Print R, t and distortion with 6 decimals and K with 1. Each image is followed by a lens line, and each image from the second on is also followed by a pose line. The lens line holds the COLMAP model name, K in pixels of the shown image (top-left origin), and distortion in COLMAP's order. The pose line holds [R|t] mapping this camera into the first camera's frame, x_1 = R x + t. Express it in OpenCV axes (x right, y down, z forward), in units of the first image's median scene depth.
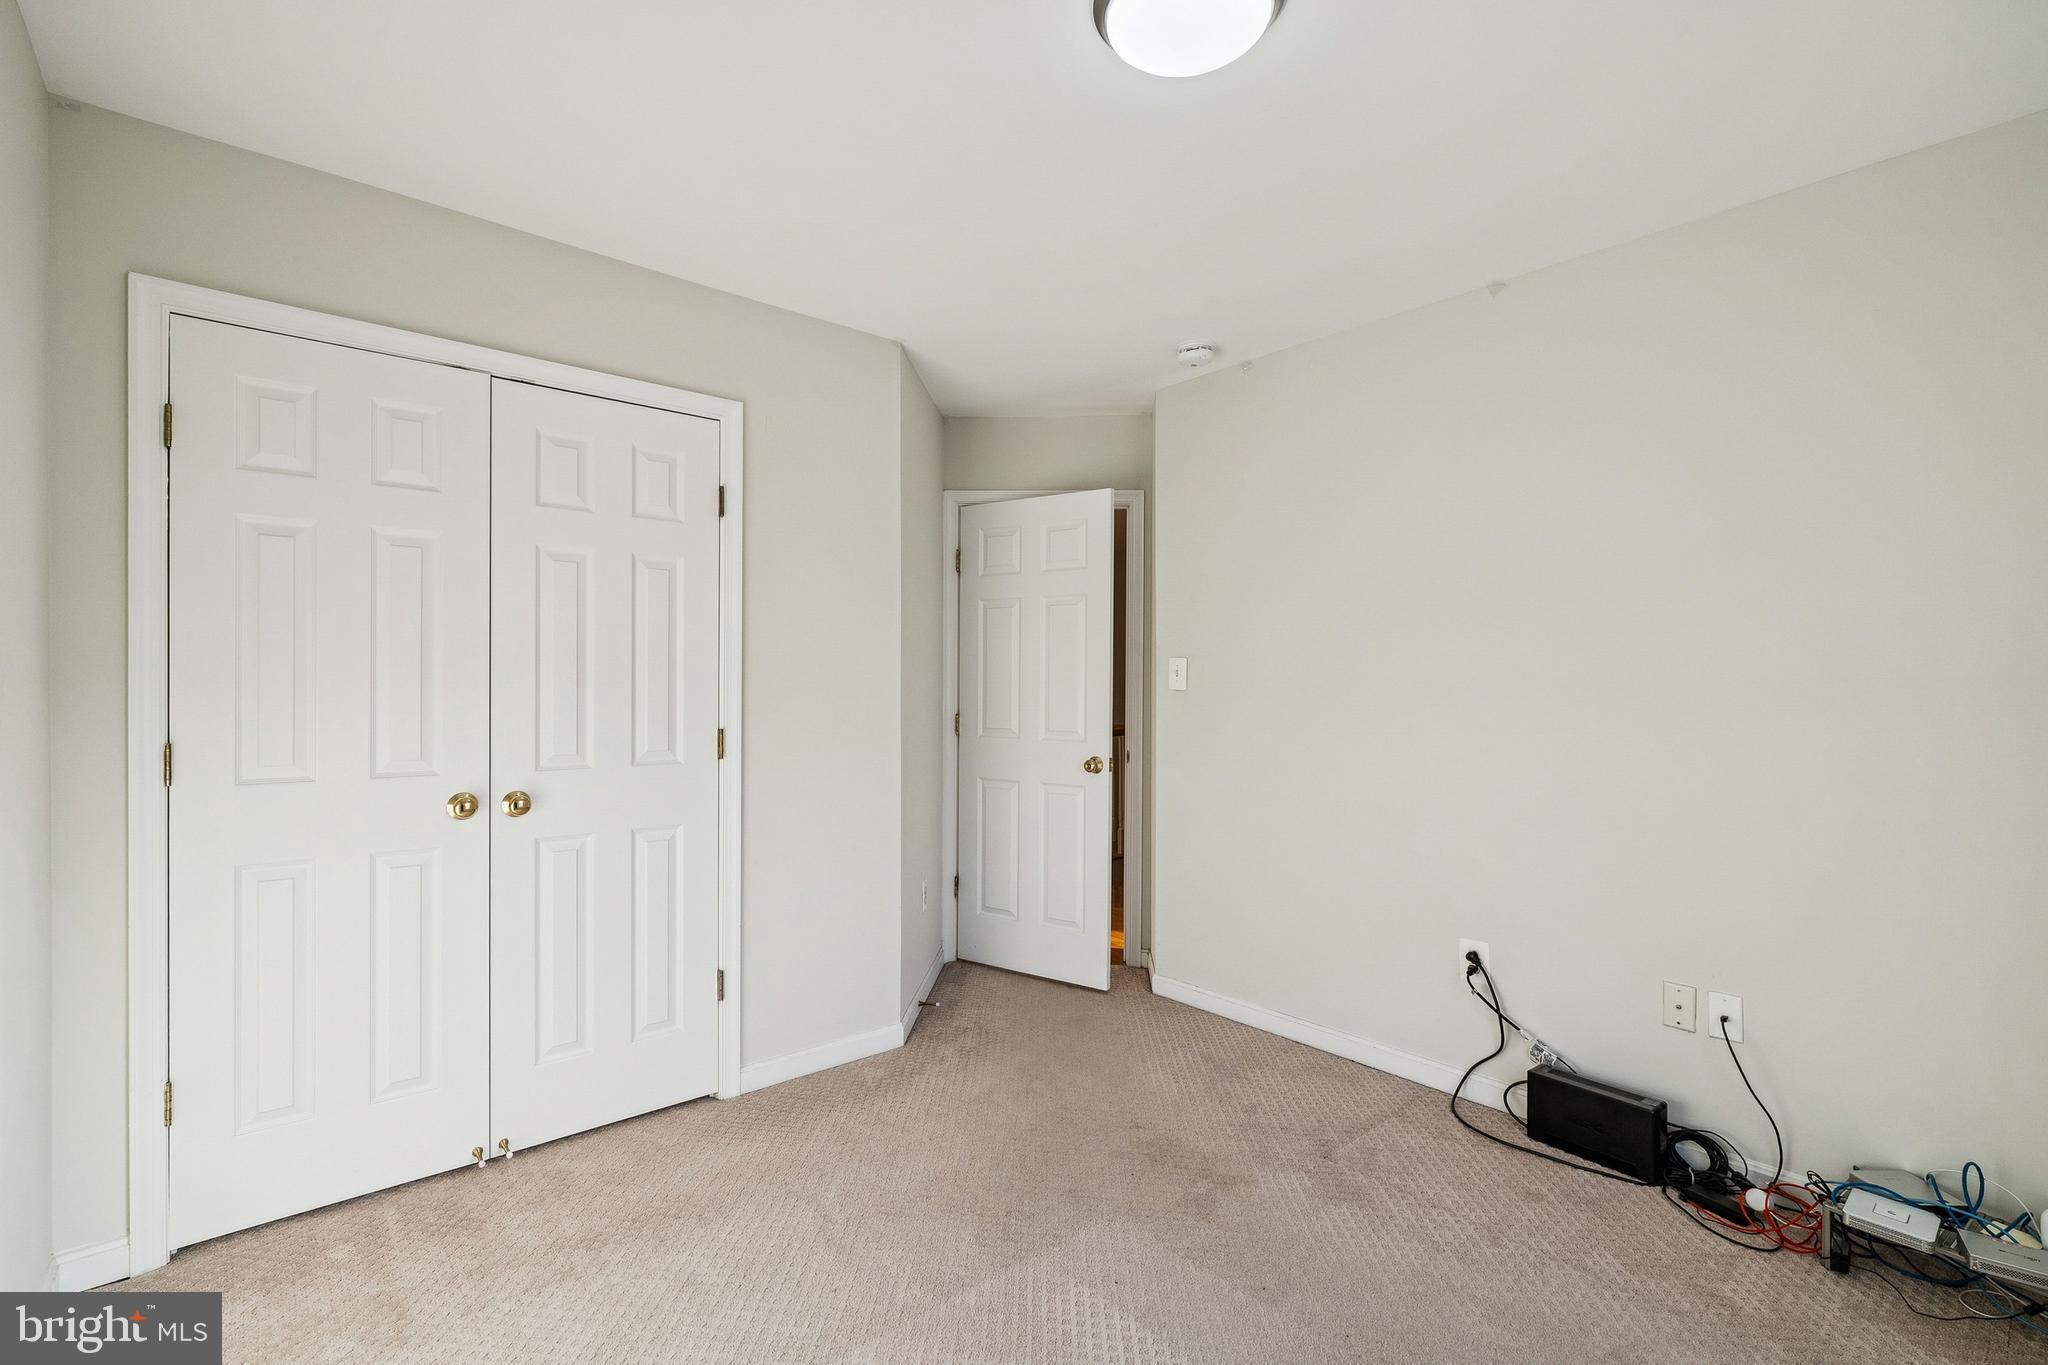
lens RADIAL K [[916.8, 0, 1015.2], [0, 916.8, 692.0], [0, 0, 1]] dist [-0.012277, 0.002502]
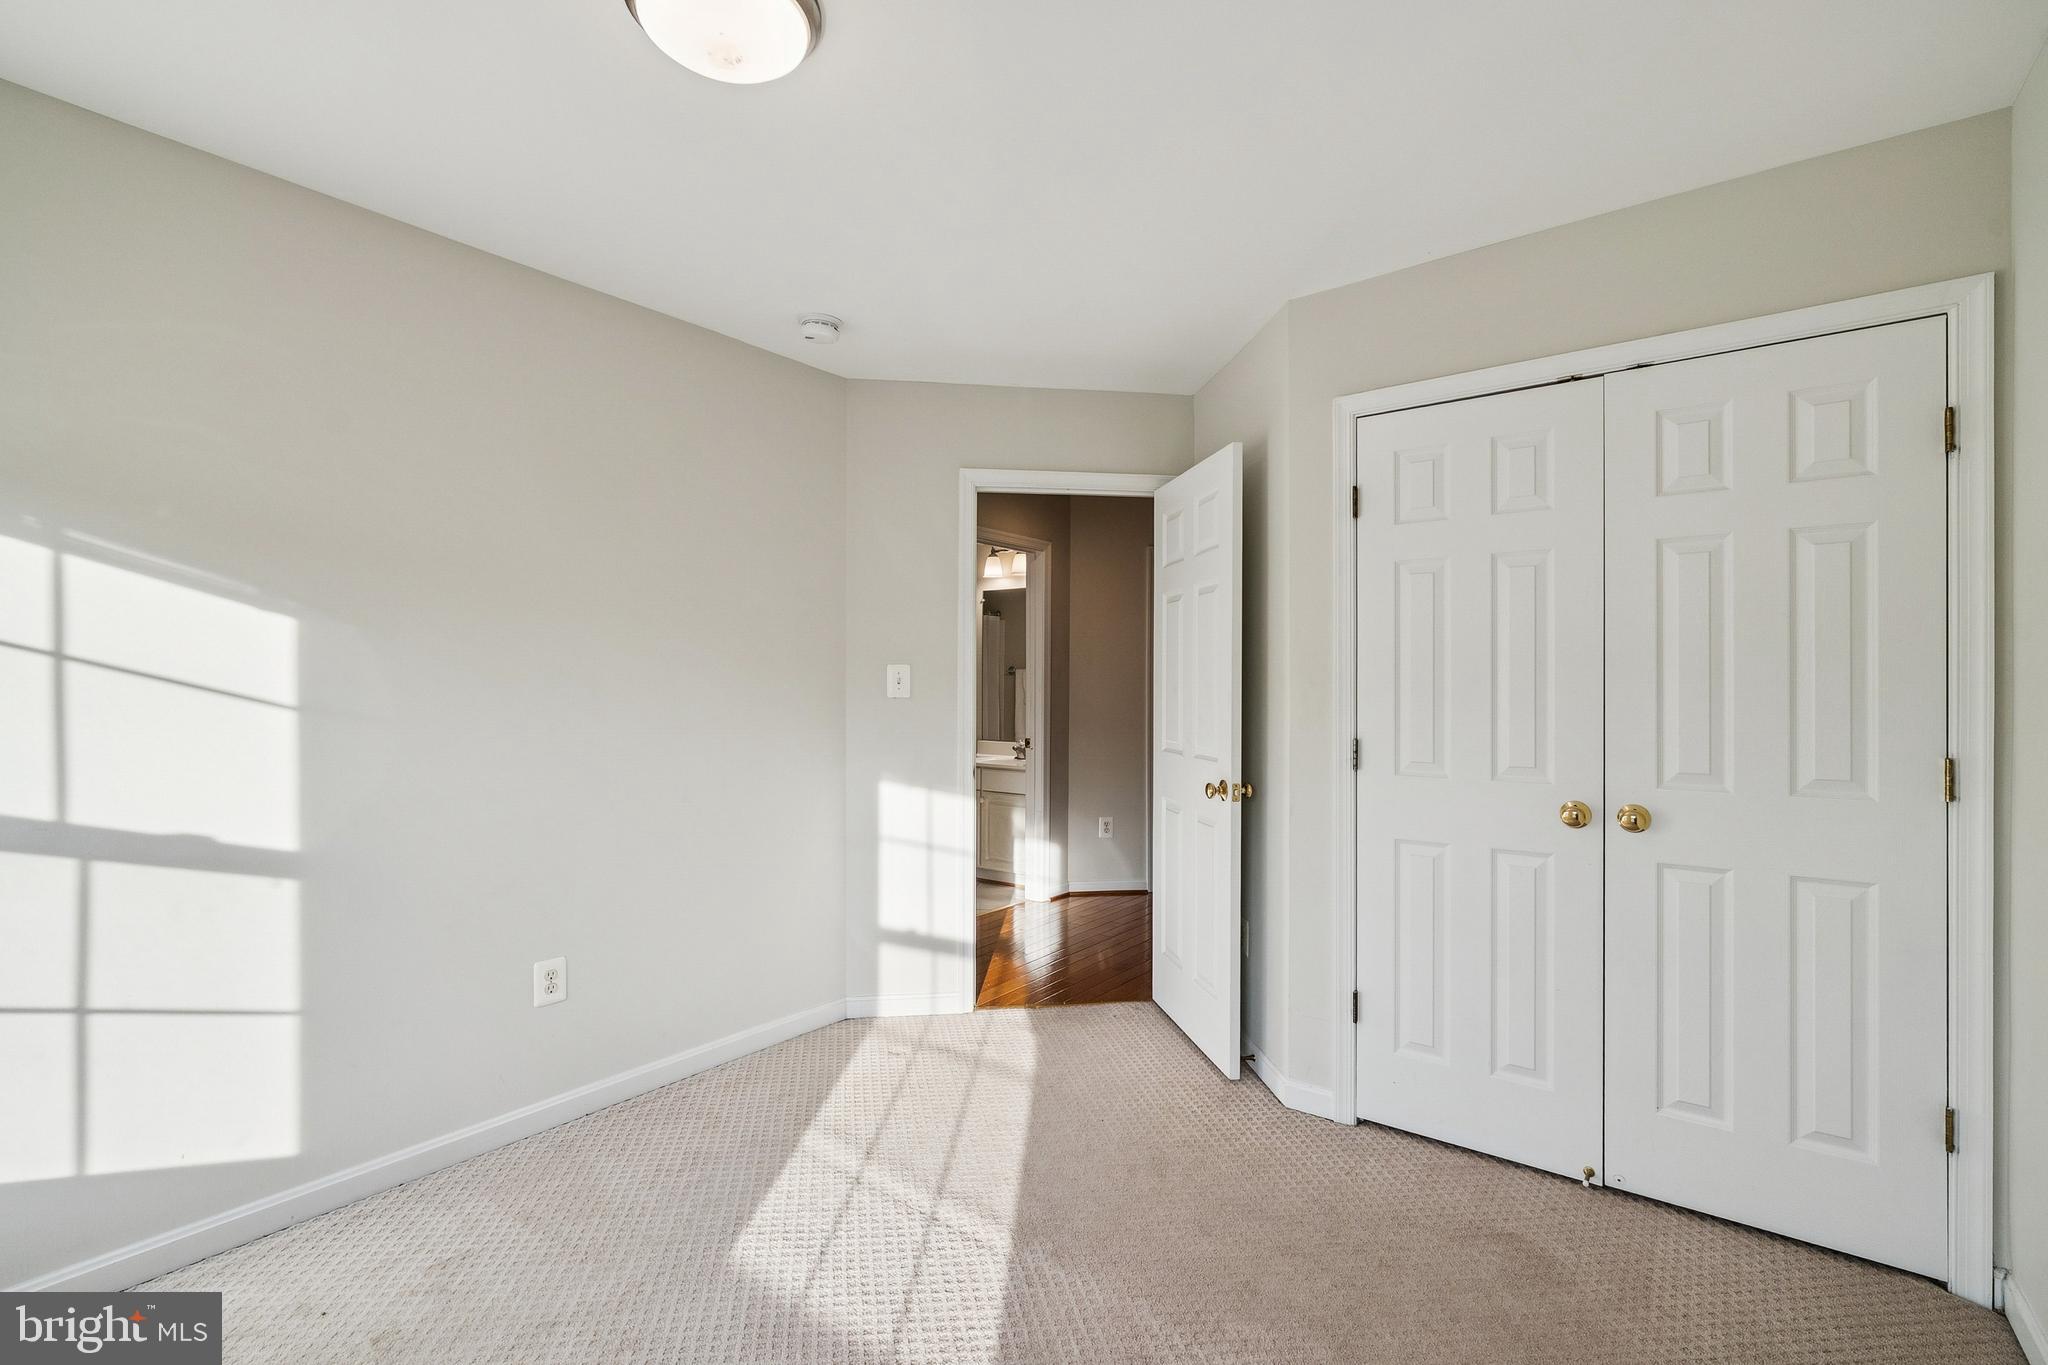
lens RADIAL K [[916.8, 0, 1015.2], [0, 916.8, 683.9], [0, 0, 1]] dist [-0.012277, 0.002502]
pose [[0.186104, -0.016999, -0.982383, 0.267568], [-0.002999, 0.999836, -0.017869, 0.000041], [0.982525, 0.006271, 0.186023, 0.211084]]
